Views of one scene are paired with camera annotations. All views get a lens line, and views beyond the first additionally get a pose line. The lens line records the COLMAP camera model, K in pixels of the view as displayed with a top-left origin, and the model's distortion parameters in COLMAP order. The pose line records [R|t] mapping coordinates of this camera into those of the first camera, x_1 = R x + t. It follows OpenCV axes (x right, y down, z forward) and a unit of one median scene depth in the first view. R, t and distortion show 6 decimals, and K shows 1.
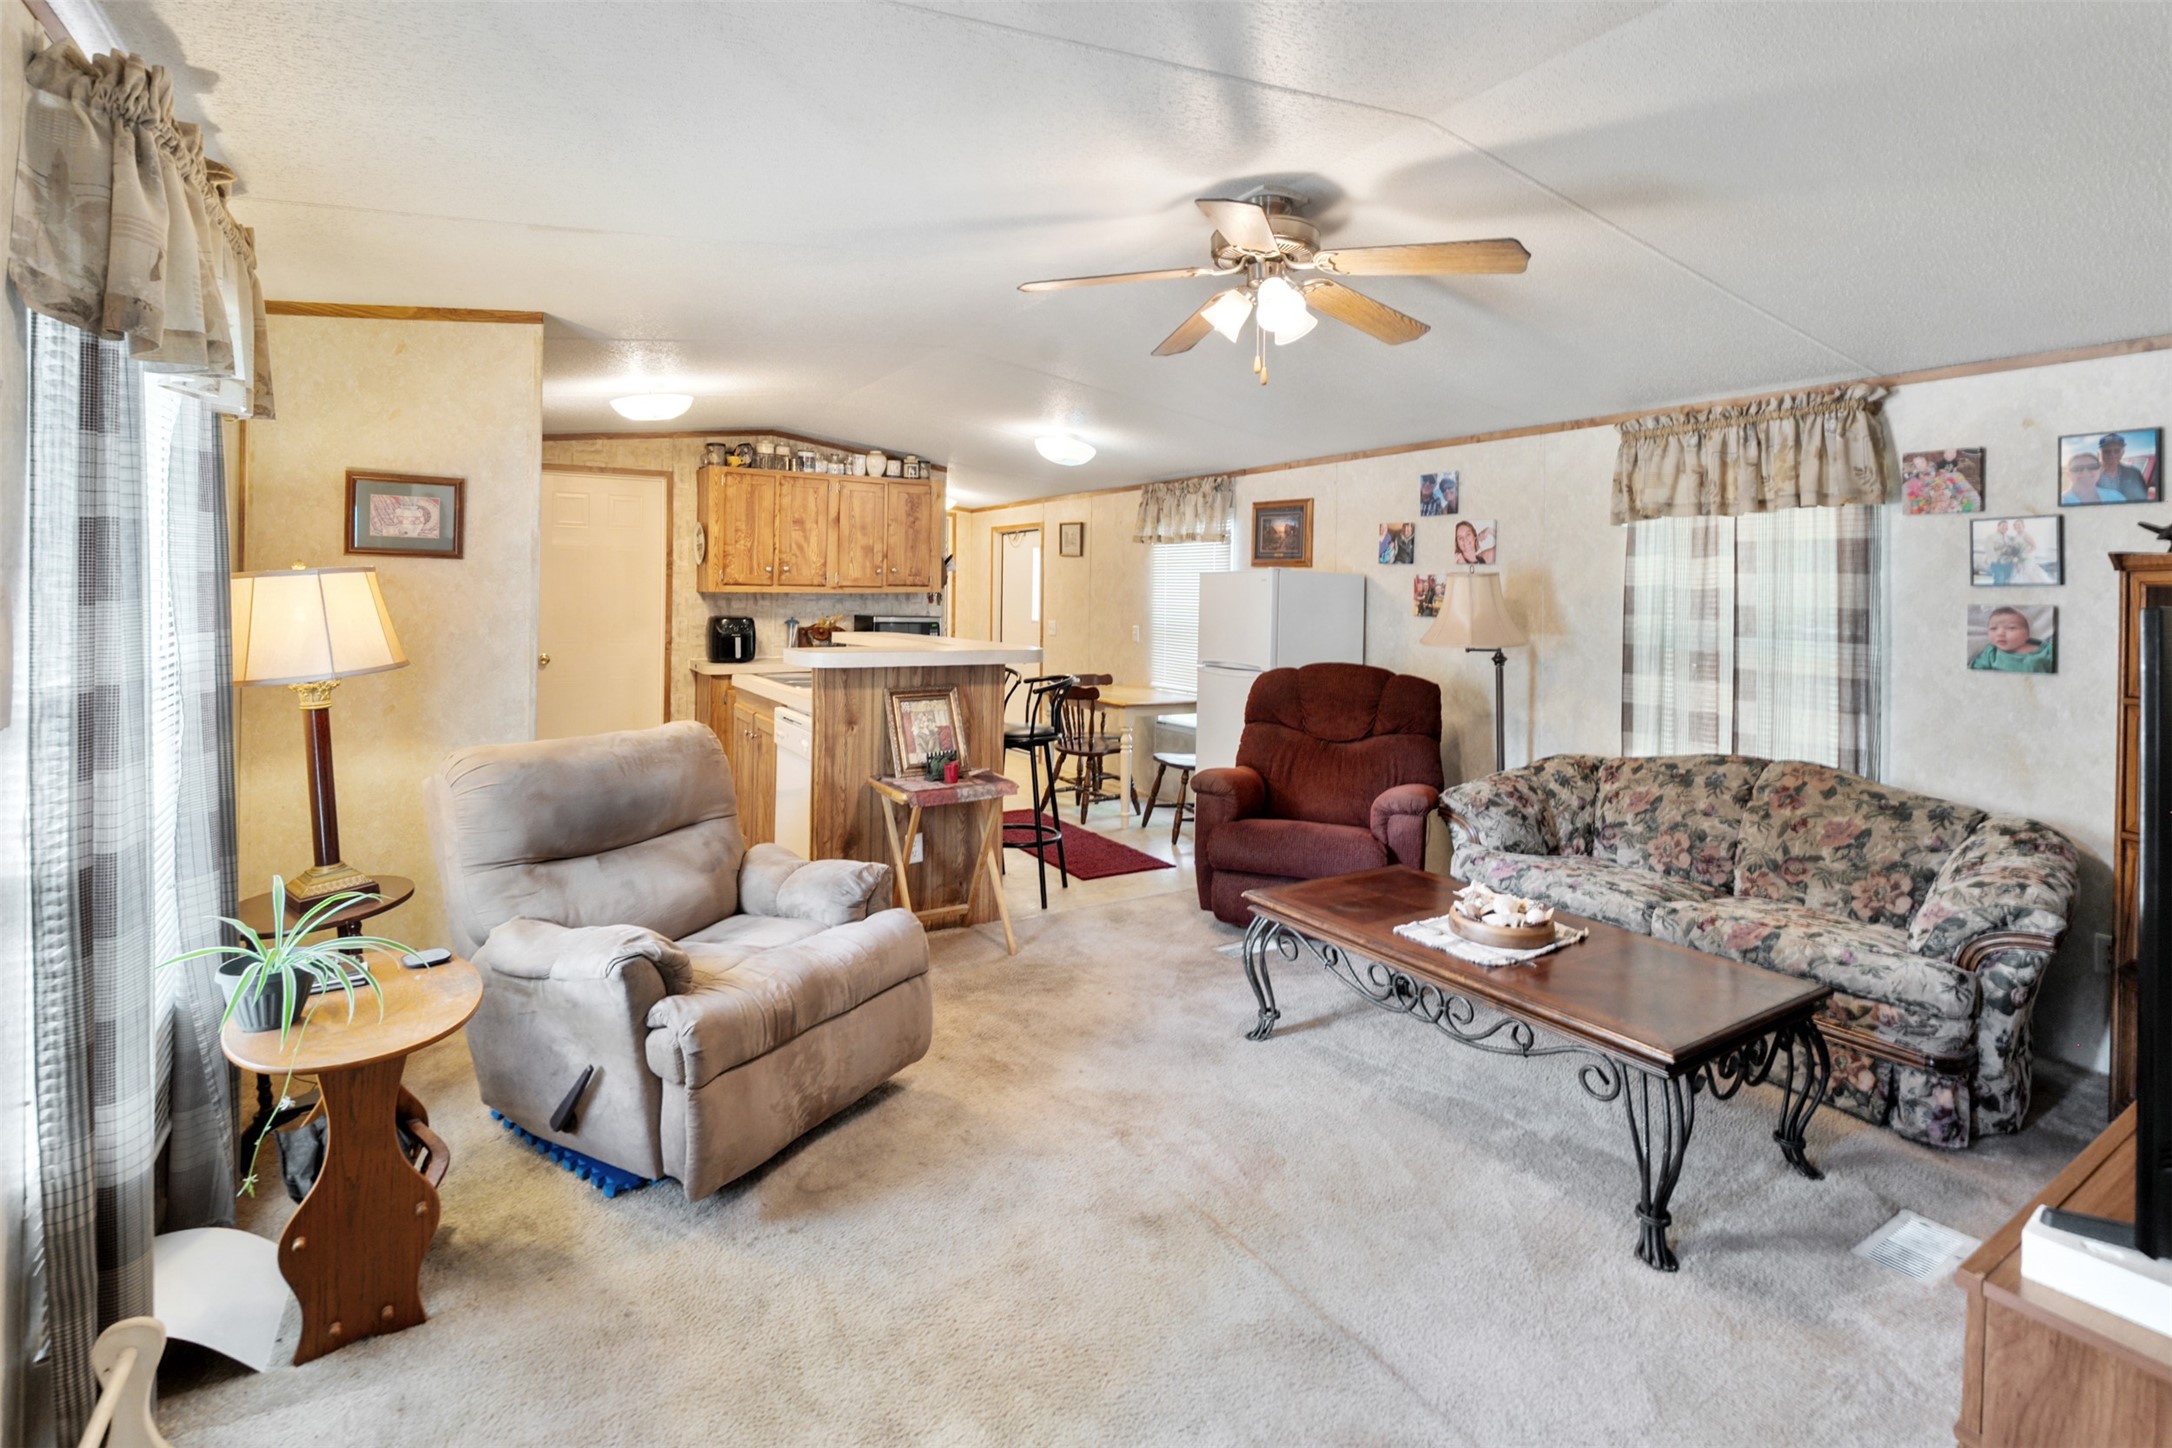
lens RADIAL K [[1008.9, 0, 1084.8], [0, 1008.9, 604.9], [0, 0, 1]] dist [-0.002420, -0.000270]
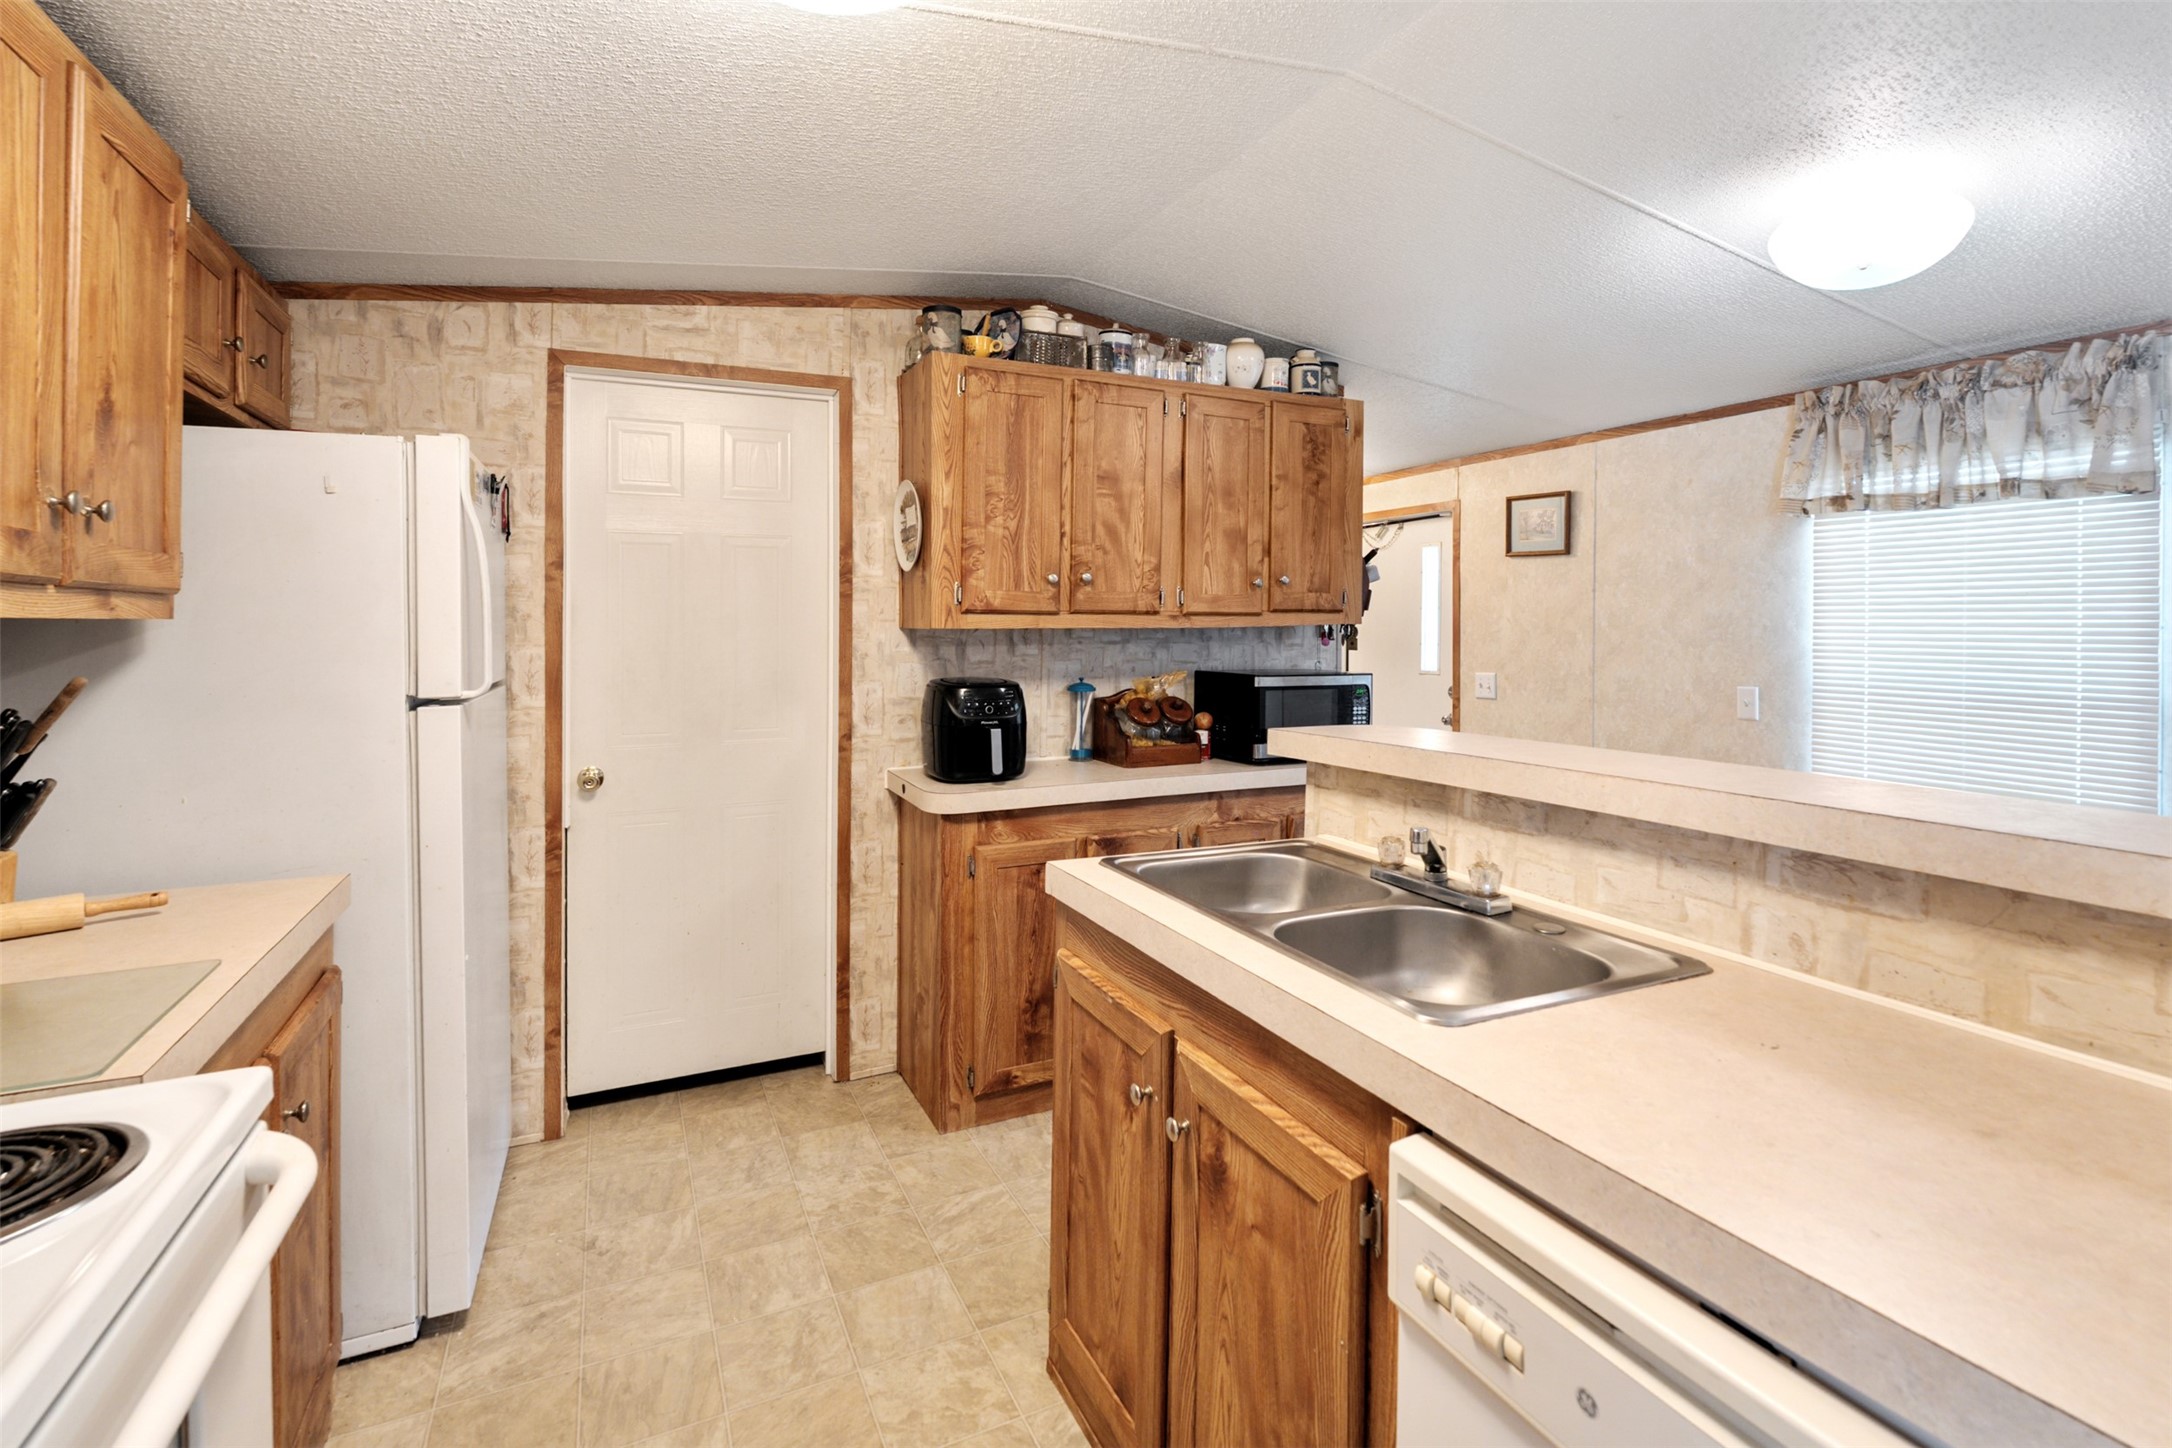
lens RADIAL K [[988.9, 0, 1072.5], [0, 988.9, 637.1], [0, 0, 1]] dist [-0.002462, 0.000061]
pose [[0.992518, -0.010747, -0.121622, -0.244008], [0.010806, 0.999942, -0.000176, -0.008101], [0.121616, -0.001139, 0.992577, 0.537305]]
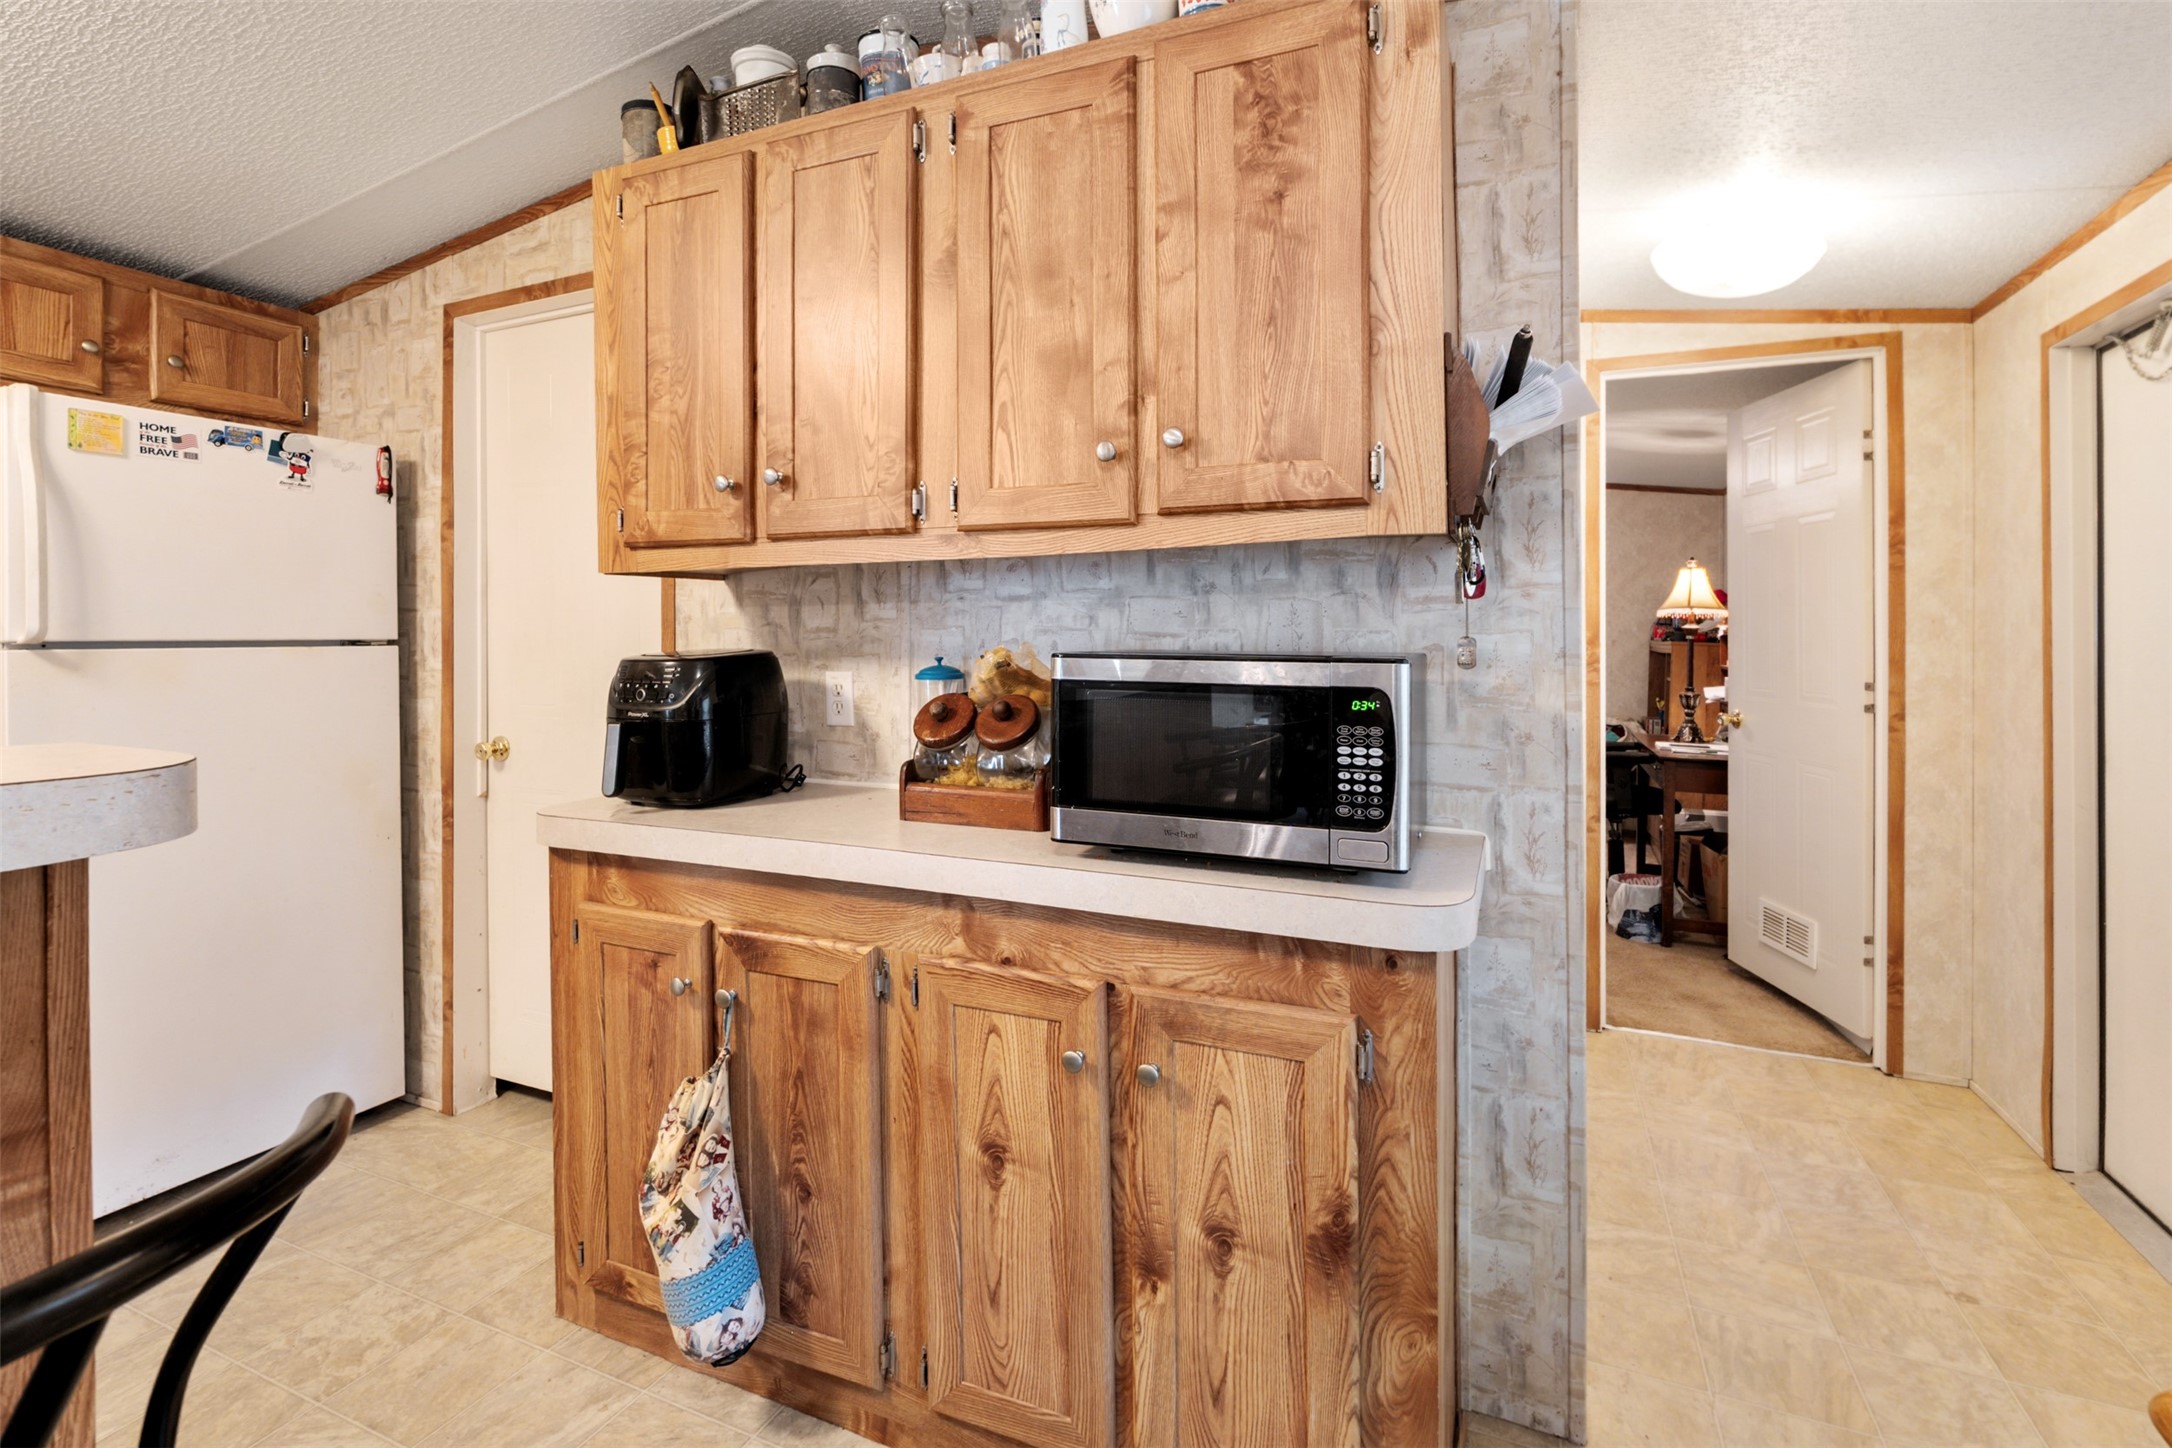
lens RADIAL K [[979.6, 0, 1089.1], [0, 979.6, 632.1], [0, 0, 1]] dist [-0.001900, -0.000189]
pose [[0.569049, -0.014643, -0.822173, -0.031853], [0.000077, 0.999842, -0.017754, 0.010405], [0.822304, 0.010039, 0.568960, 0.909061]]
